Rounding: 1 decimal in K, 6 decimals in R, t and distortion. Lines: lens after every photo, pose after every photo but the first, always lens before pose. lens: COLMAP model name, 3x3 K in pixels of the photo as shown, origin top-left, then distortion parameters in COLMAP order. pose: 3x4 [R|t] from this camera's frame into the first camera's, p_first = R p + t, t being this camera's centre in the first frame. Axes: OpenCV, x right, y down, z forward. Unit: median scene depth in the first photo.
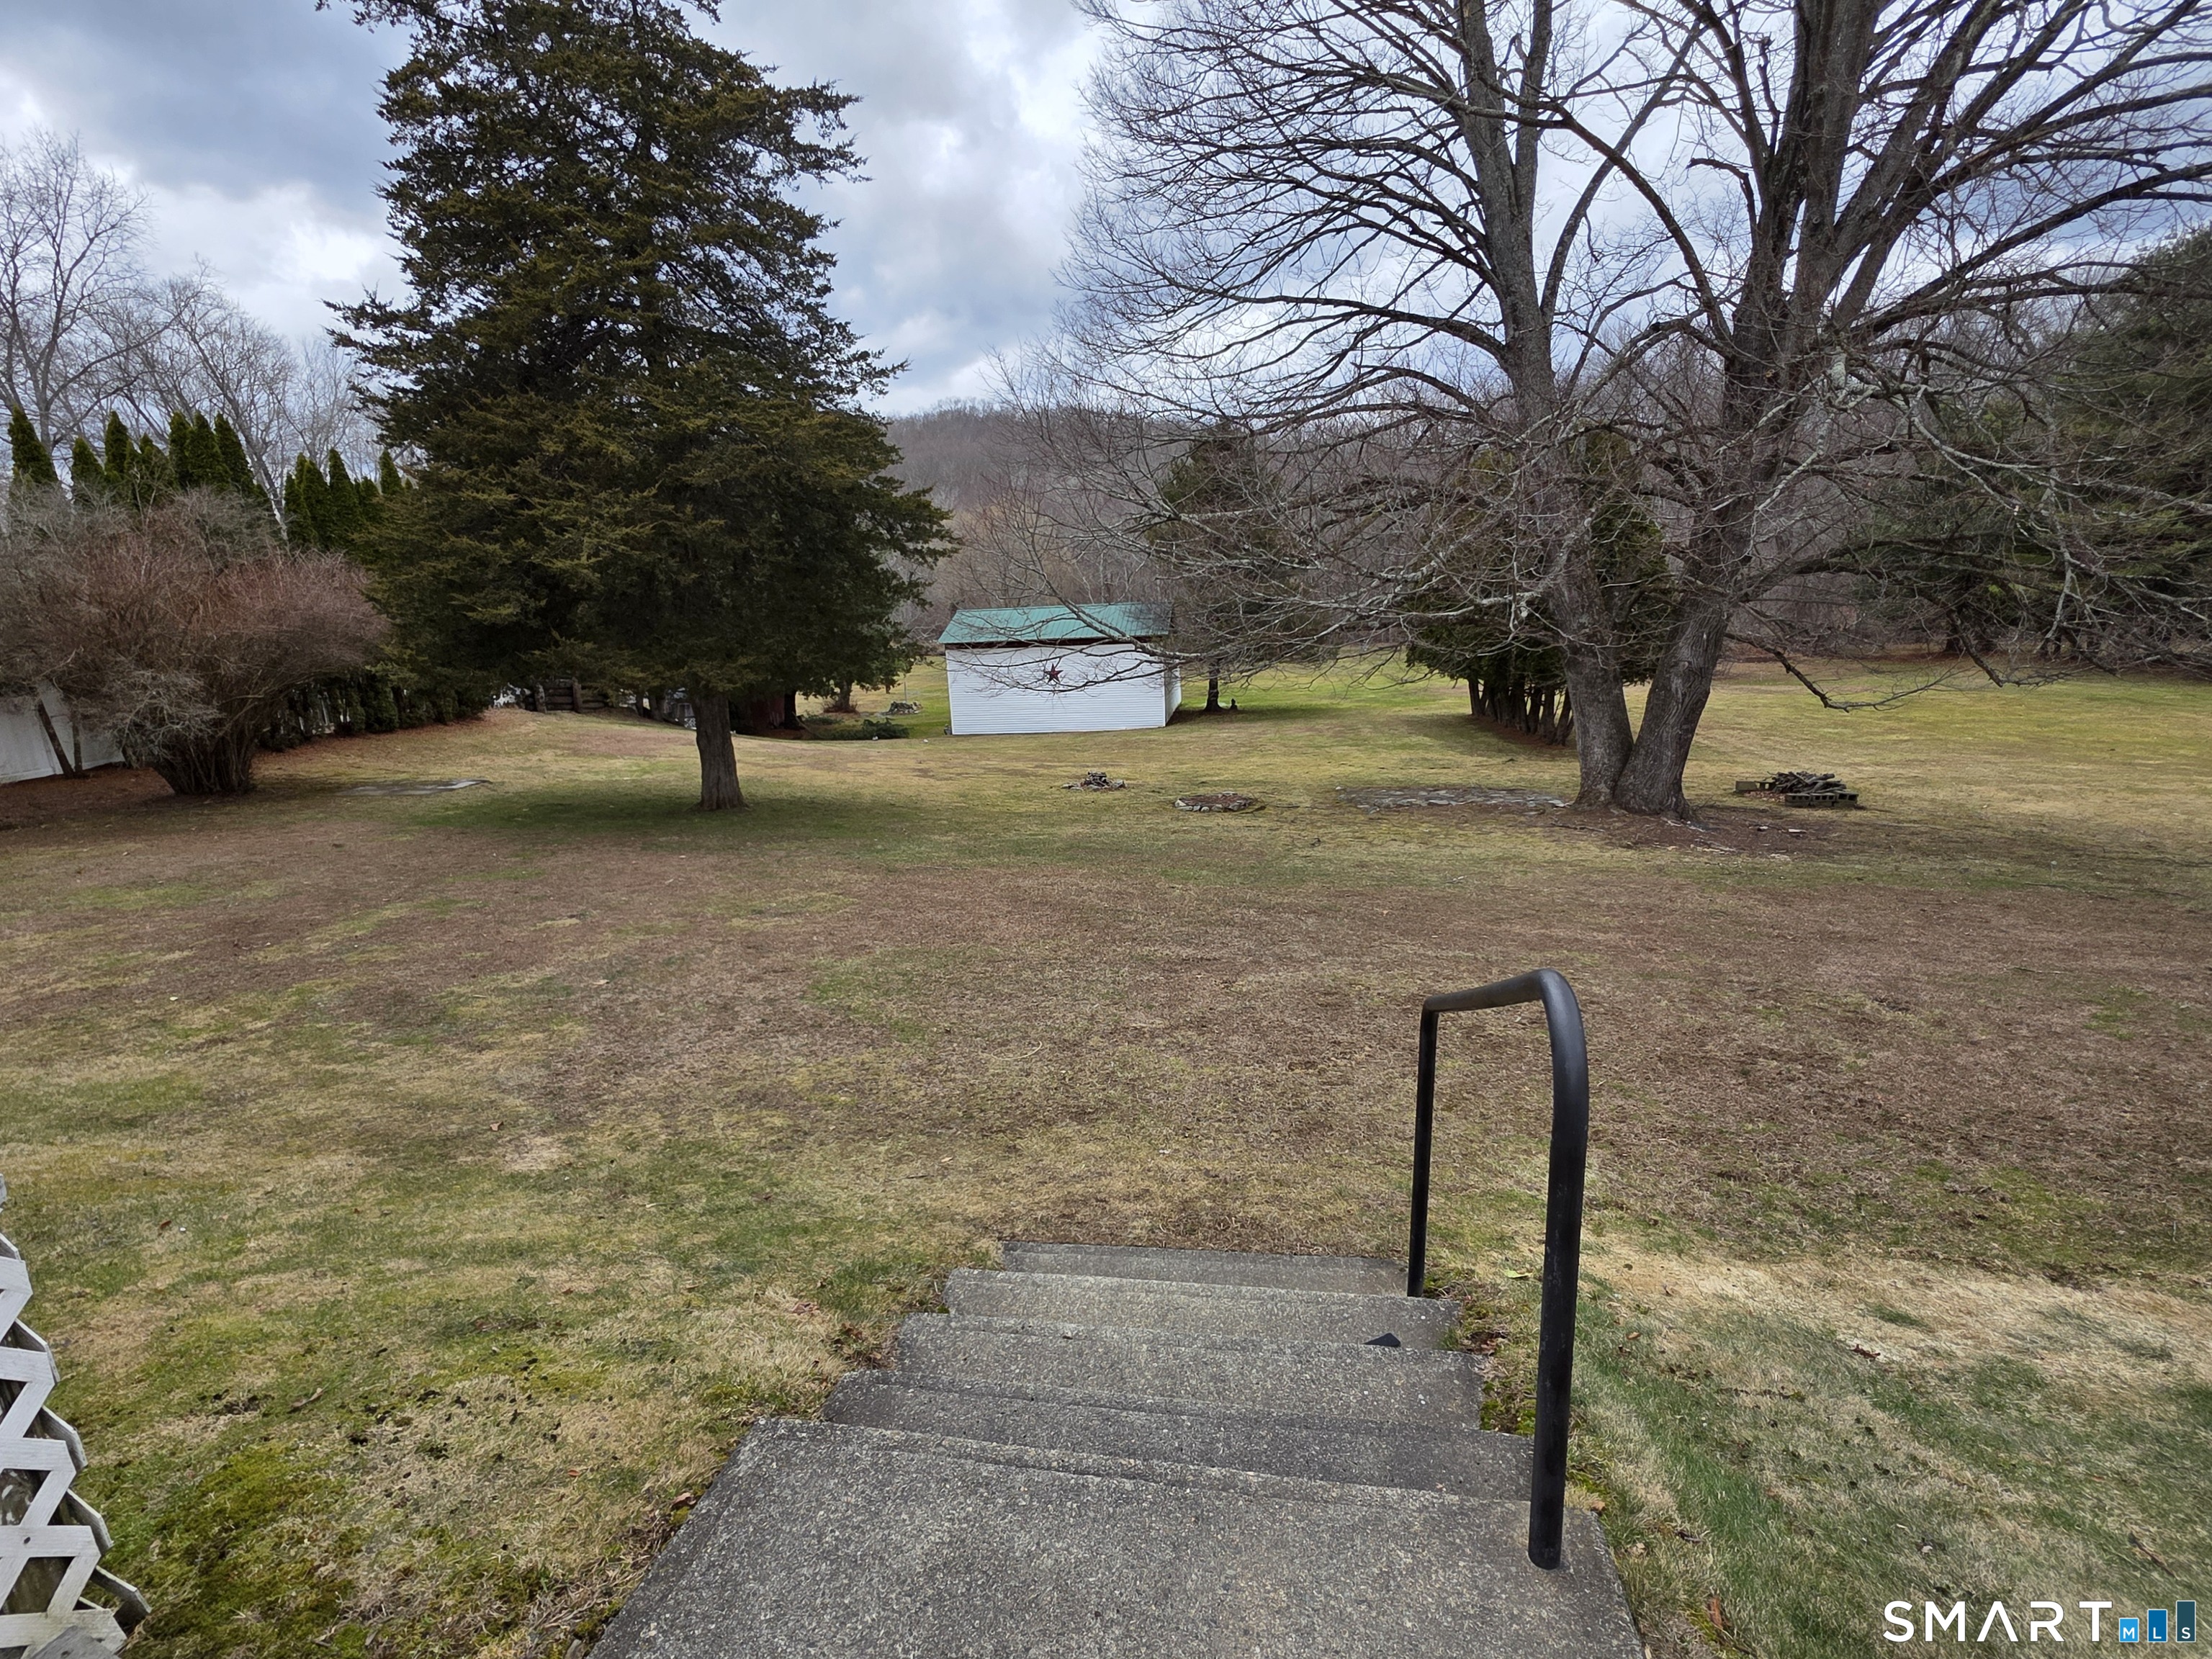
lens RADIAL K [[1089.4, 0, 1106.0], [0, 1089.4, 829.5], [0, 0, 1]] dist [-0.001387, 0.000001]
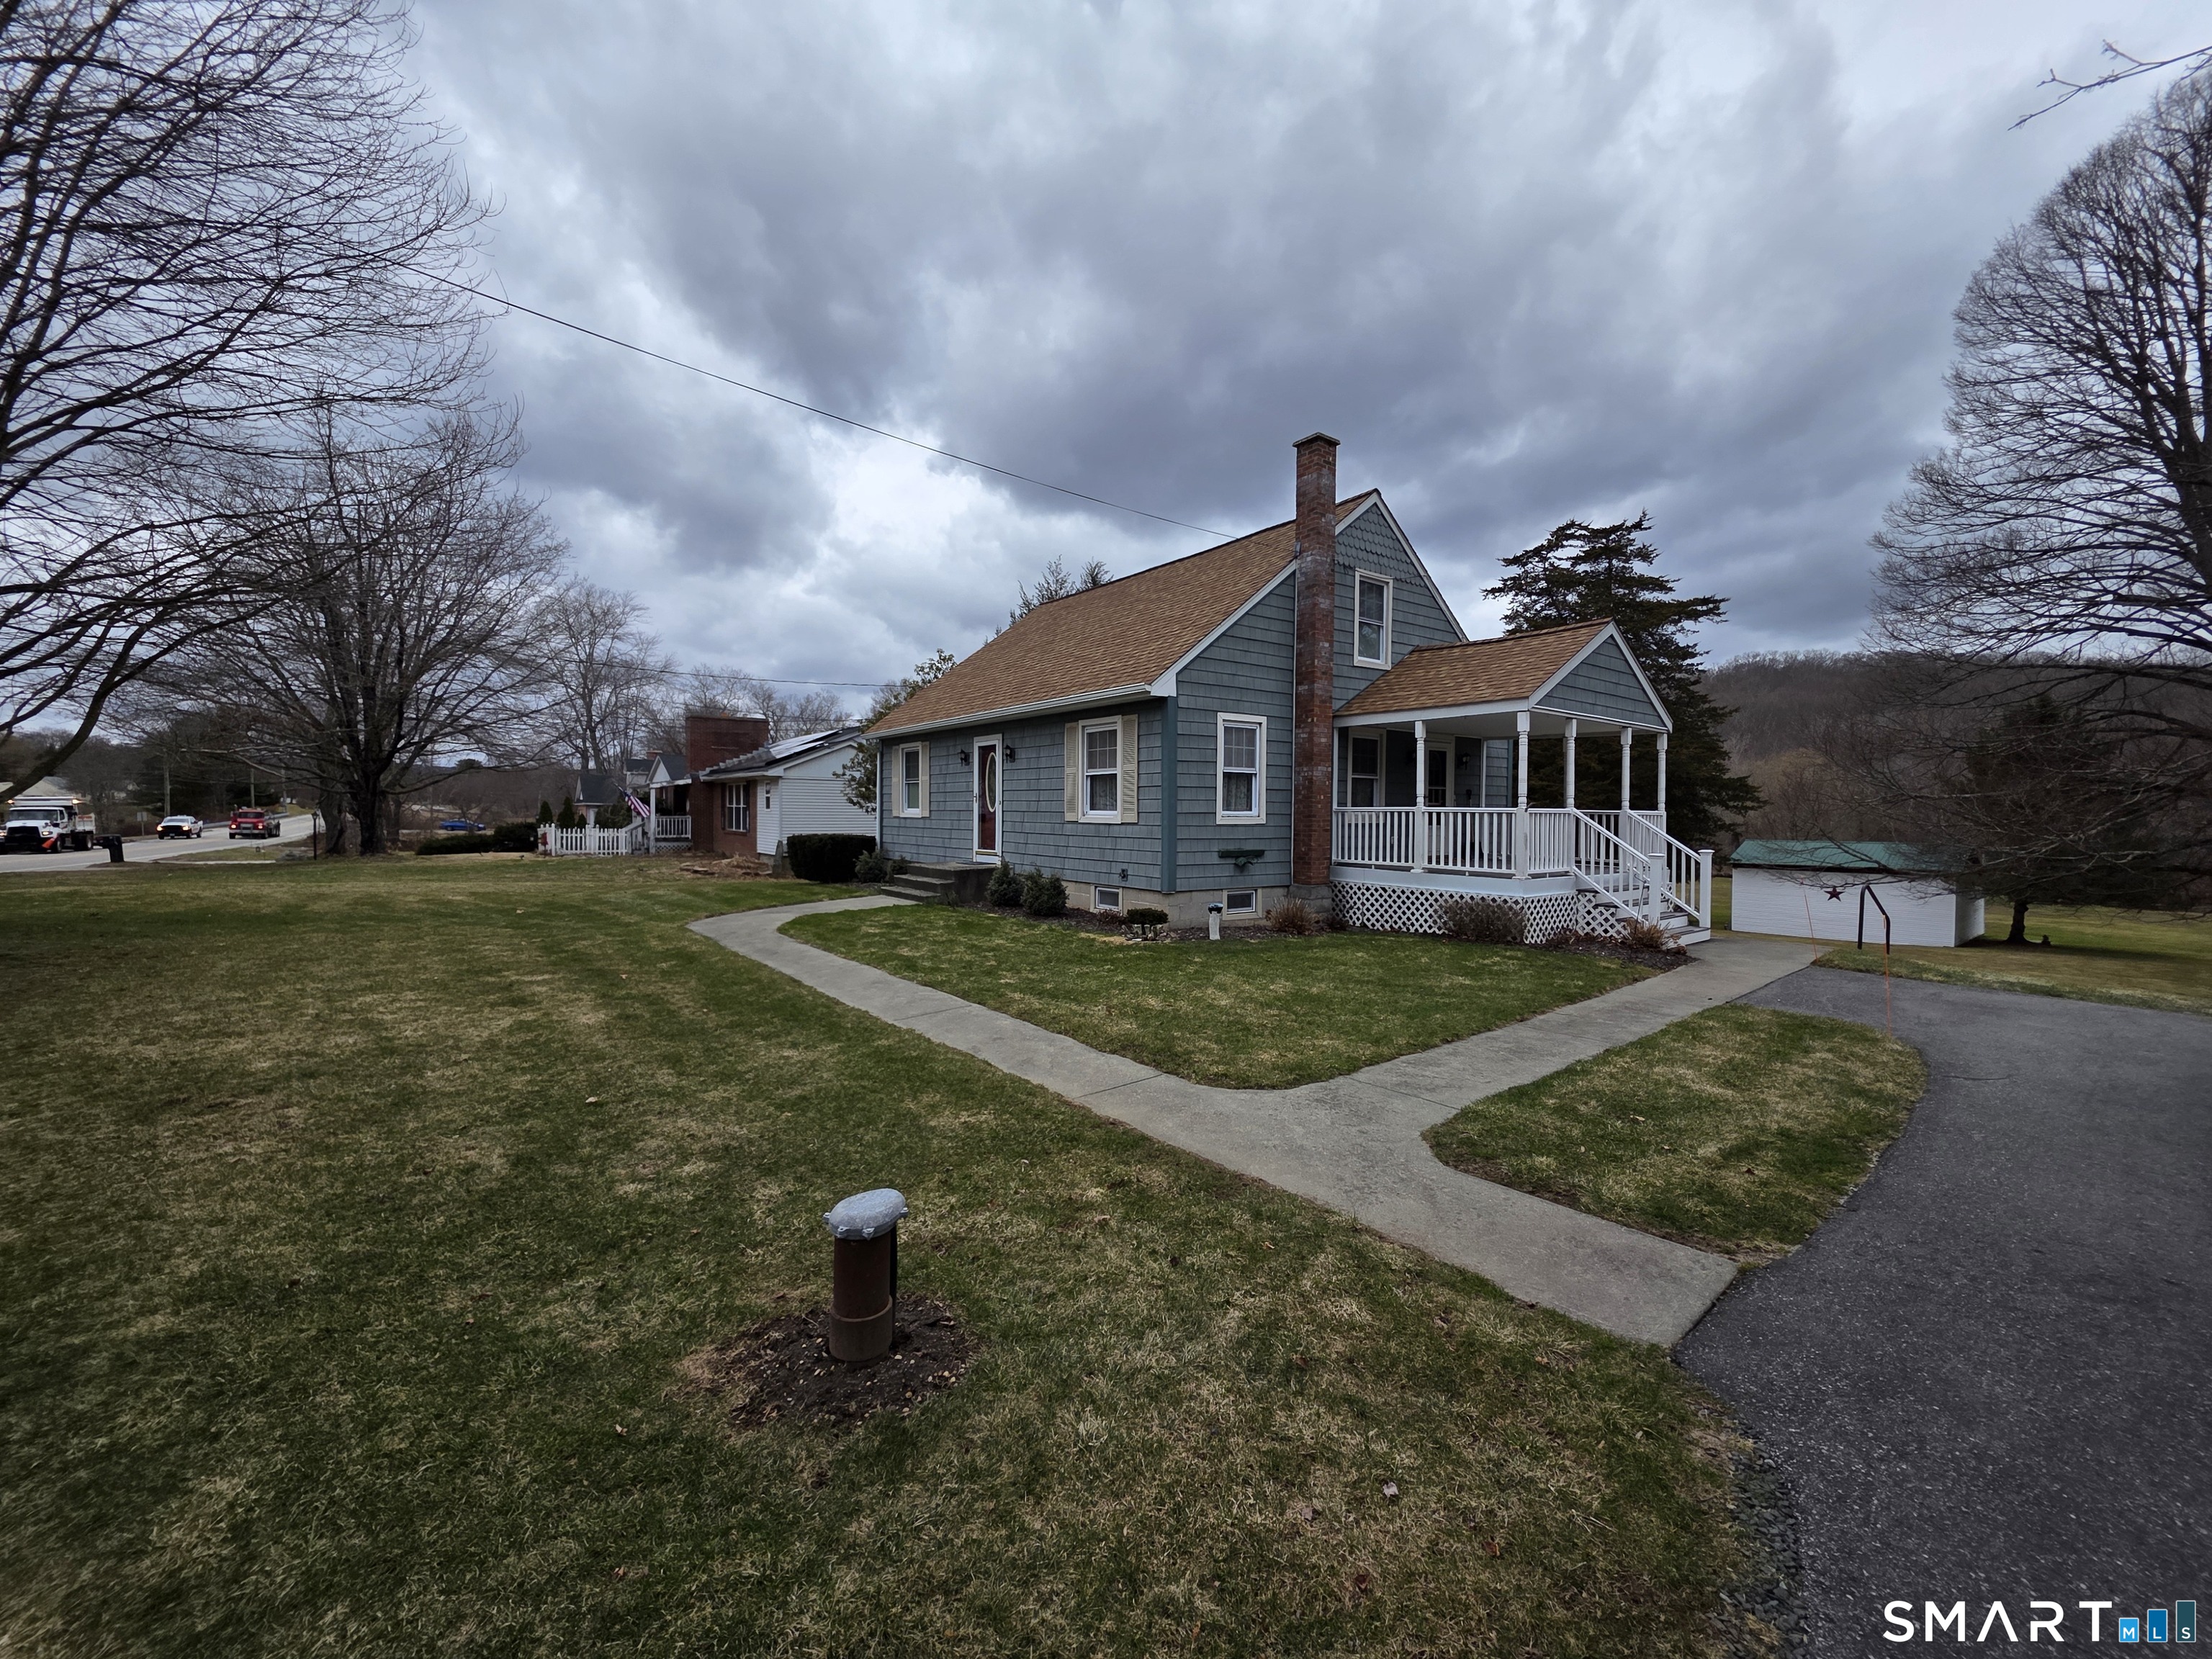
lens RADIAL K [[886.5, 0, 1106.0], [0, 886.5, 829.5], [0, 0, 1]] dist [0.000371, 0.000060]
pose [[0.727463, 0.043944, -0.684738, 0.077620], [-0.184369, 0.973765, -0.133381, 0.170572], [0.660912, 0.223274, 0.716480, -0.735121]]
